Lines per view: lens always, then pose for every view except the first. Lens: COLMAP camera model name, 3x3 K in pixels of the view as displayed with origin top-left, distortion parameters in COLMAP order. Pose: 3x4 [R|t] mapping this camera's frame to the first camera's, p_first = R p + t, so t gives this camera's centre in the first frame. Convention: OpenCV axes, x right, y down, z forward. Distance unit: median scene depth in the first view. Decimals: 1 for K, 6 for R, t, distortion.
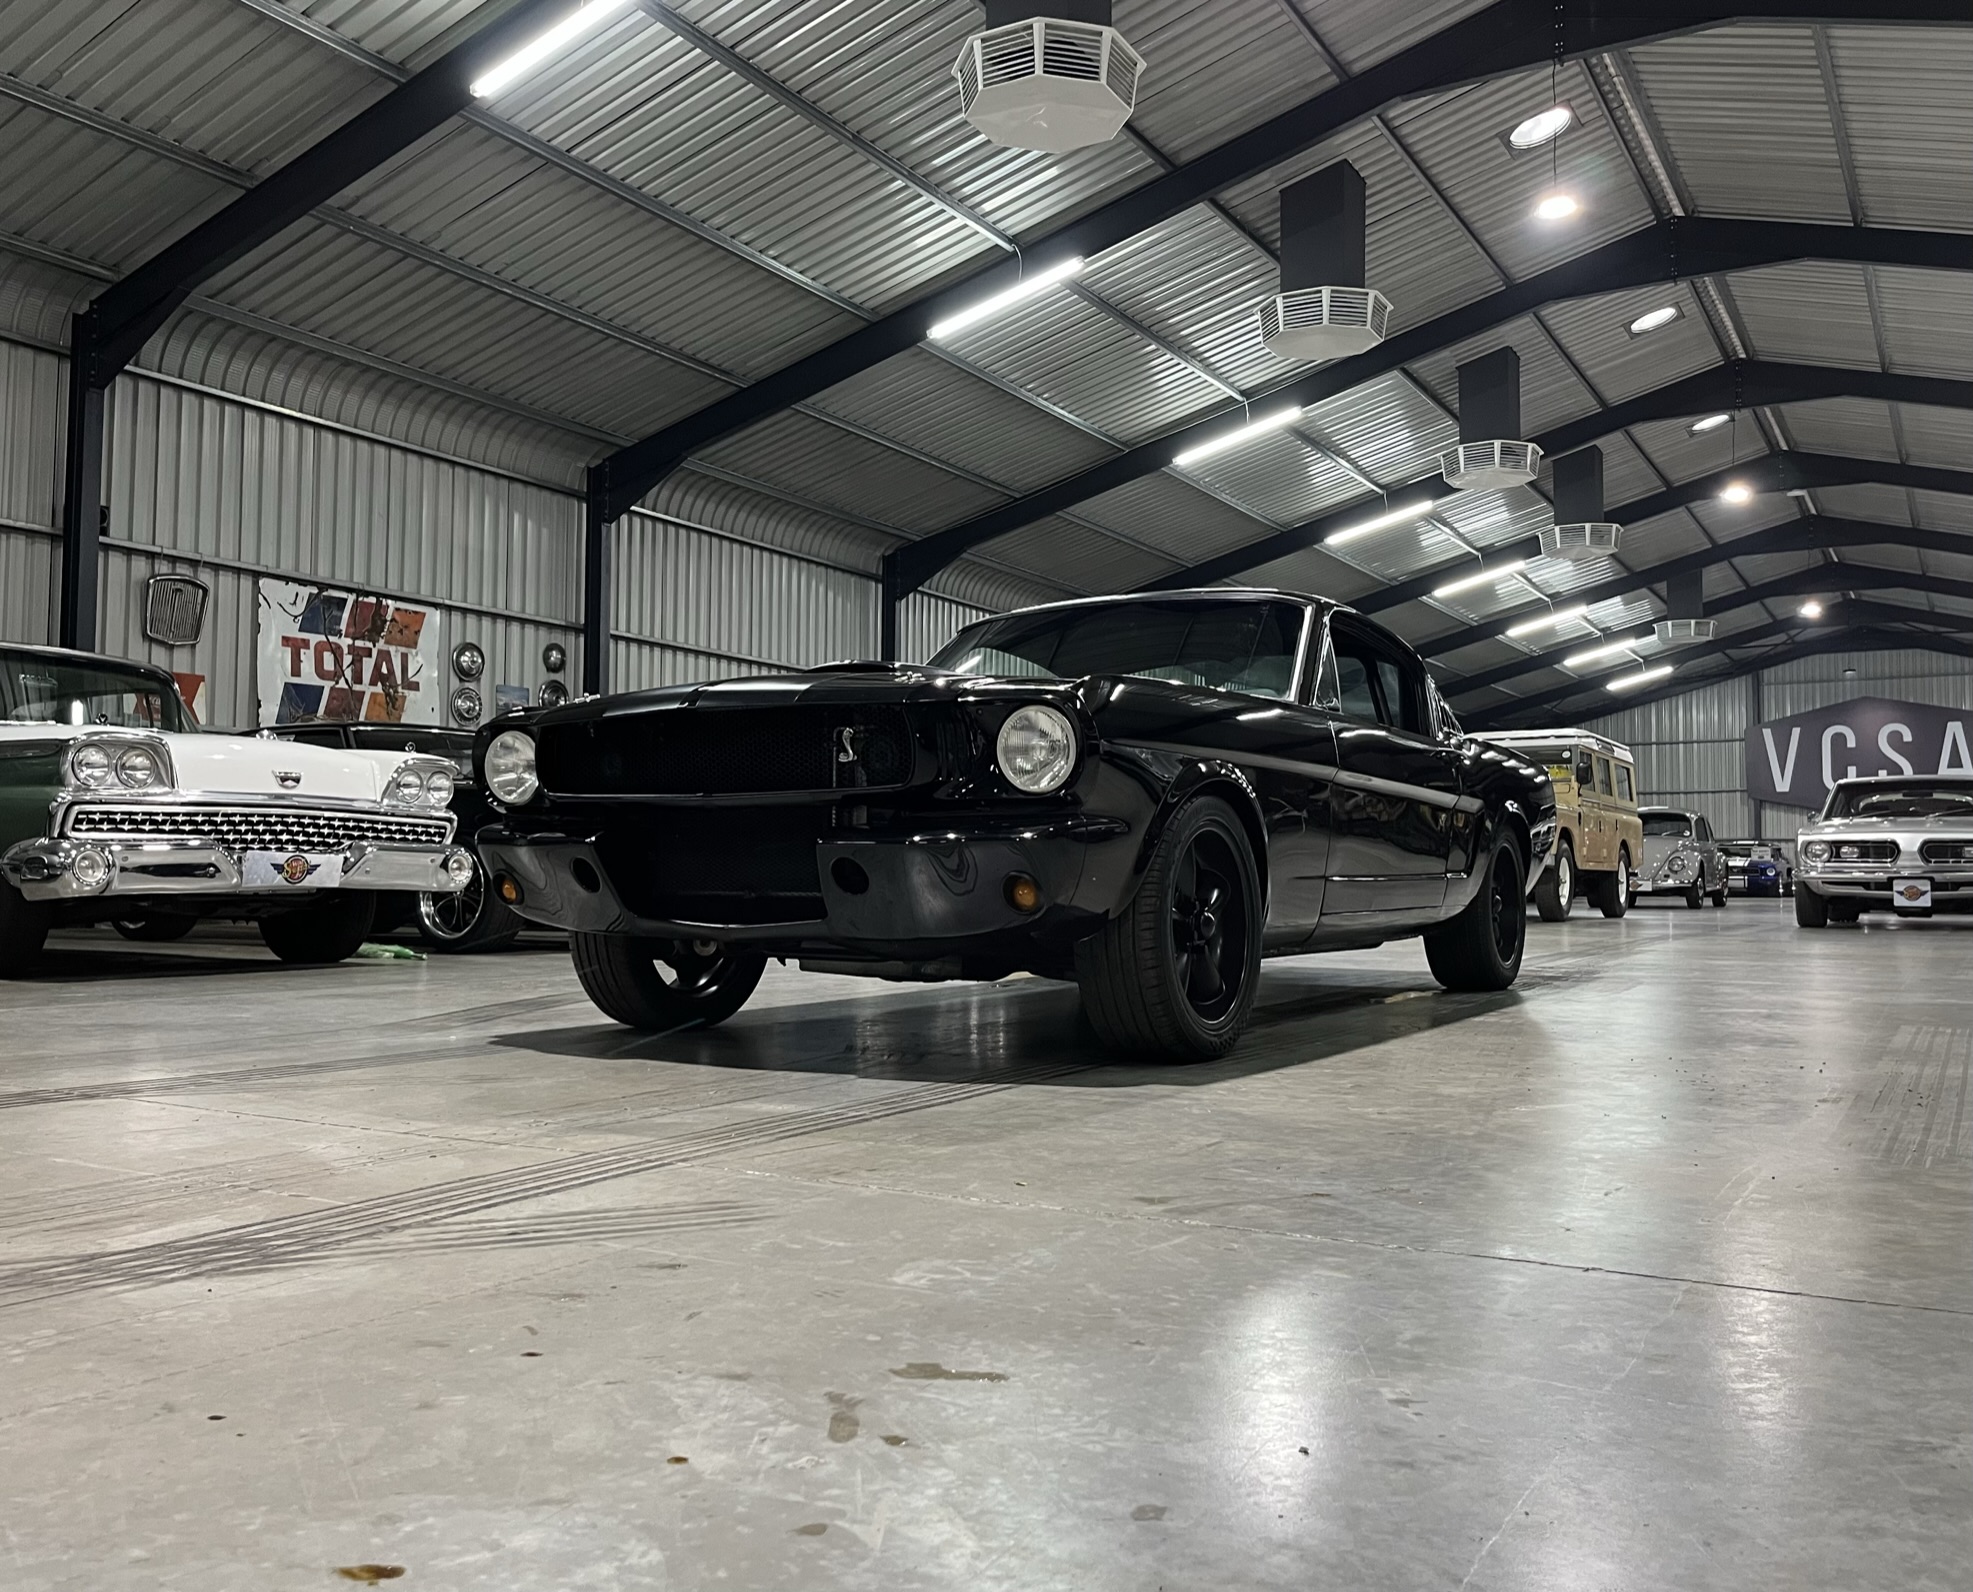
lens RADIAL K [[1598.1, 0, 986.5], [0, 1598.1, 796.0], [0, 0, 1]] dist [0.043782, -0.001535]
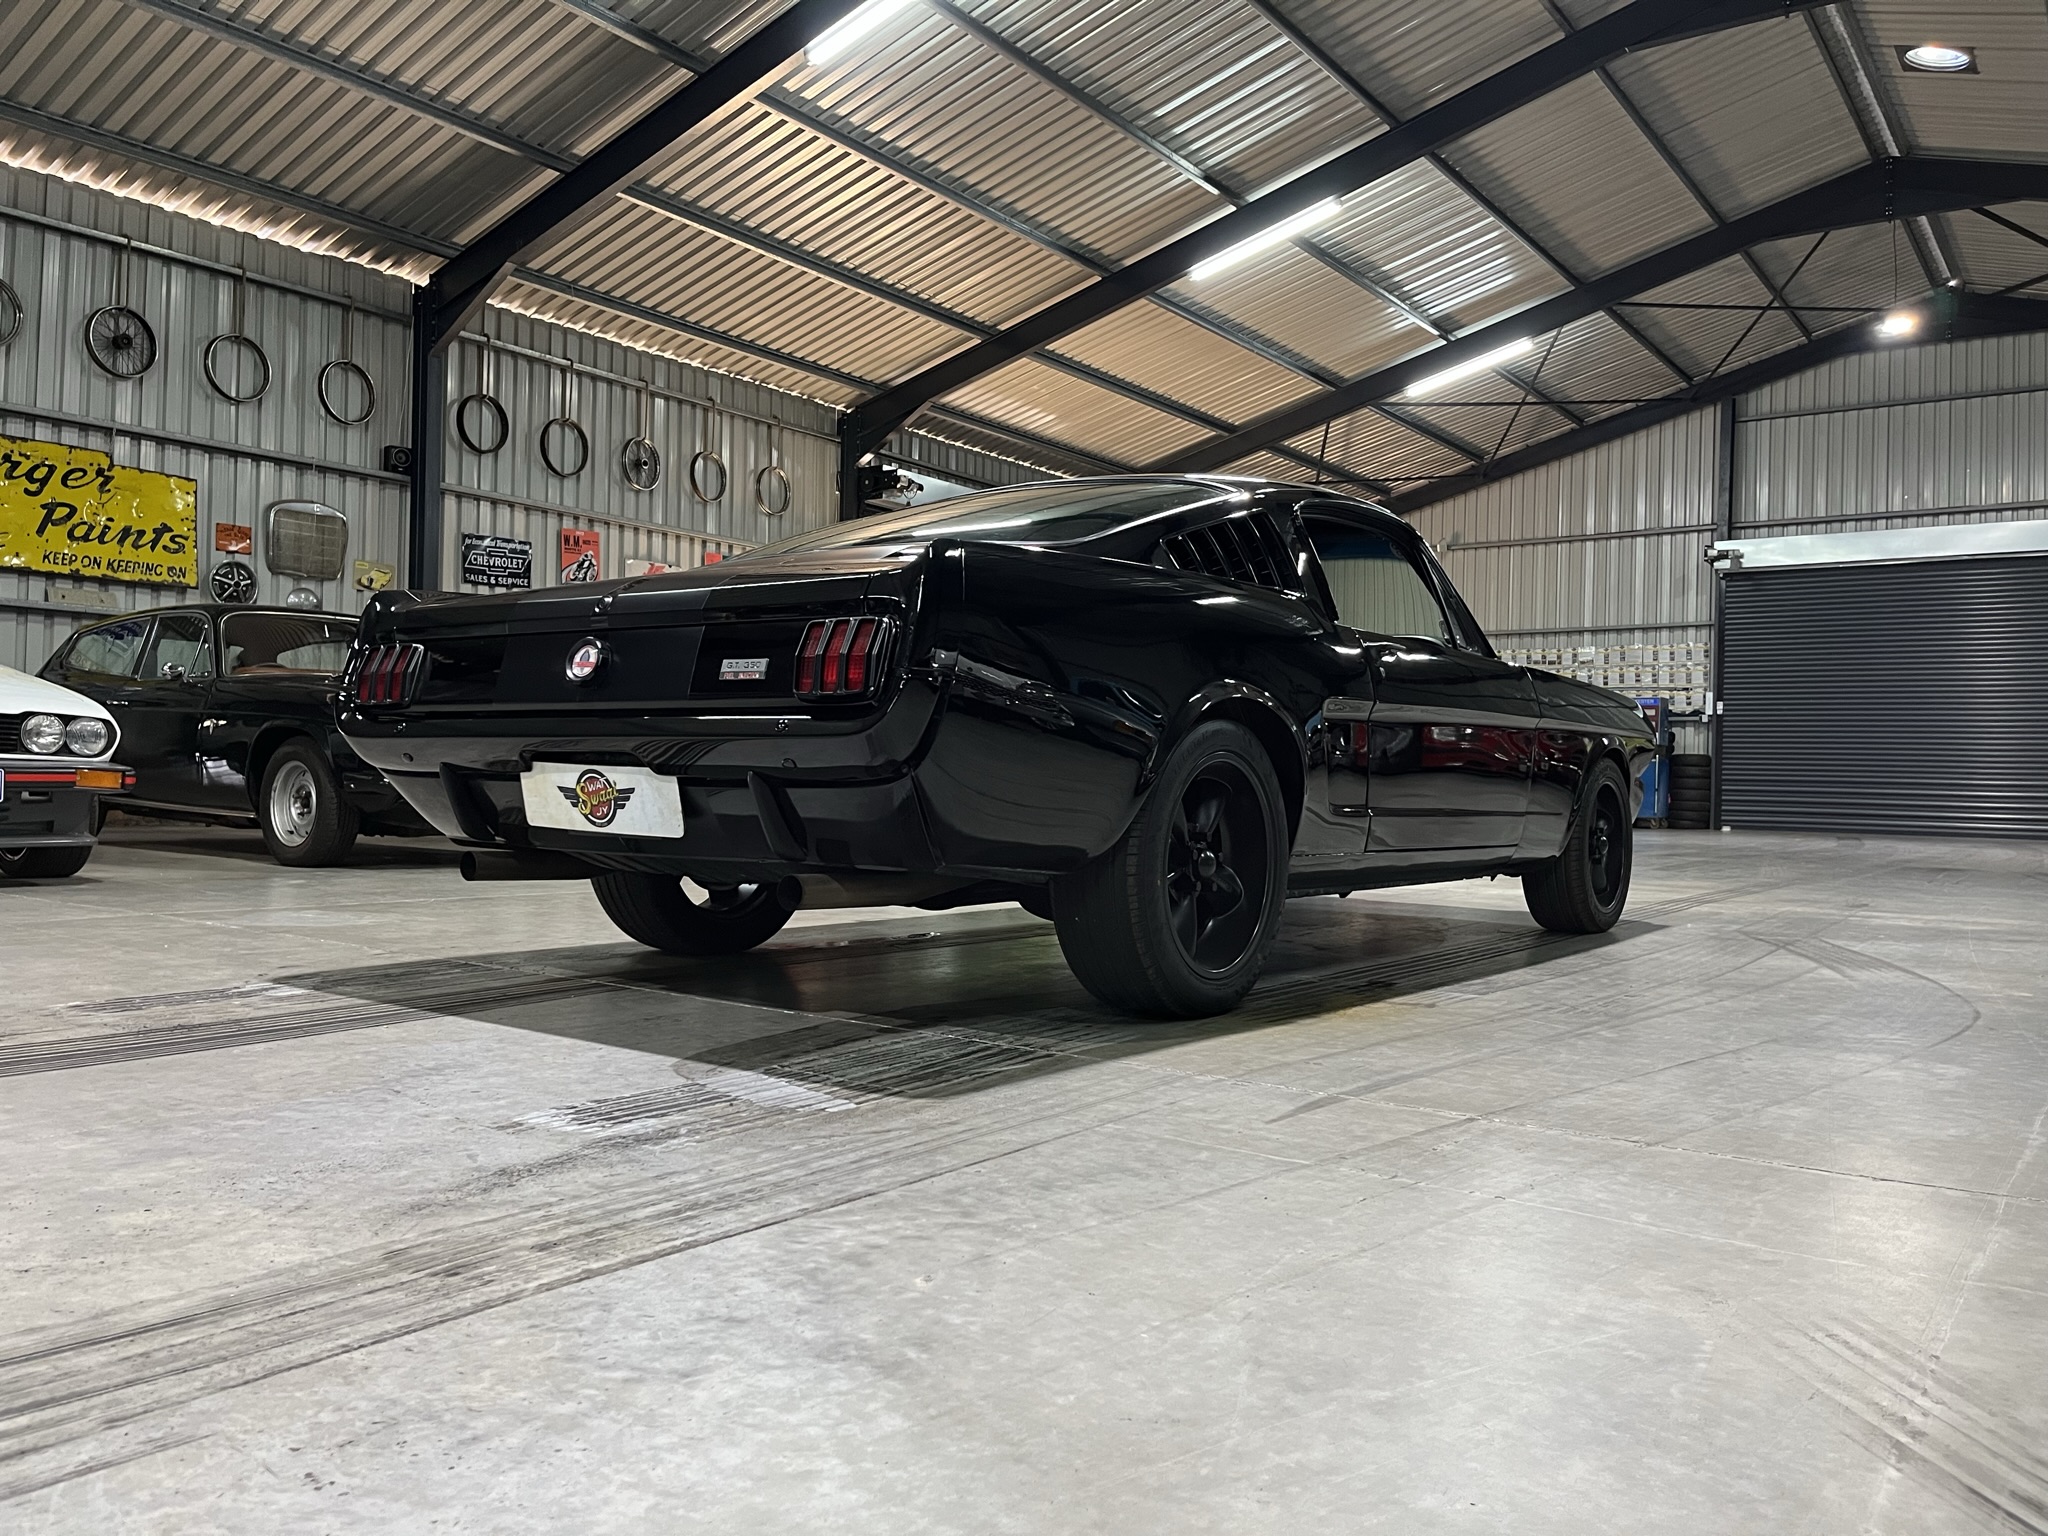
lens RADIAL K [[1579.5, 0, 1024.0], [0, 1579.5, 768.0], [0, 0, 1]] dist [0.004355, 0.006632]
pose [[0.996374, 0.015186, -0.083717, 0.106943], [-0.012458, 0.999378, 0.033005, 0.009403], [0.084166, -0.031843, 0.995943, 0.172876]]
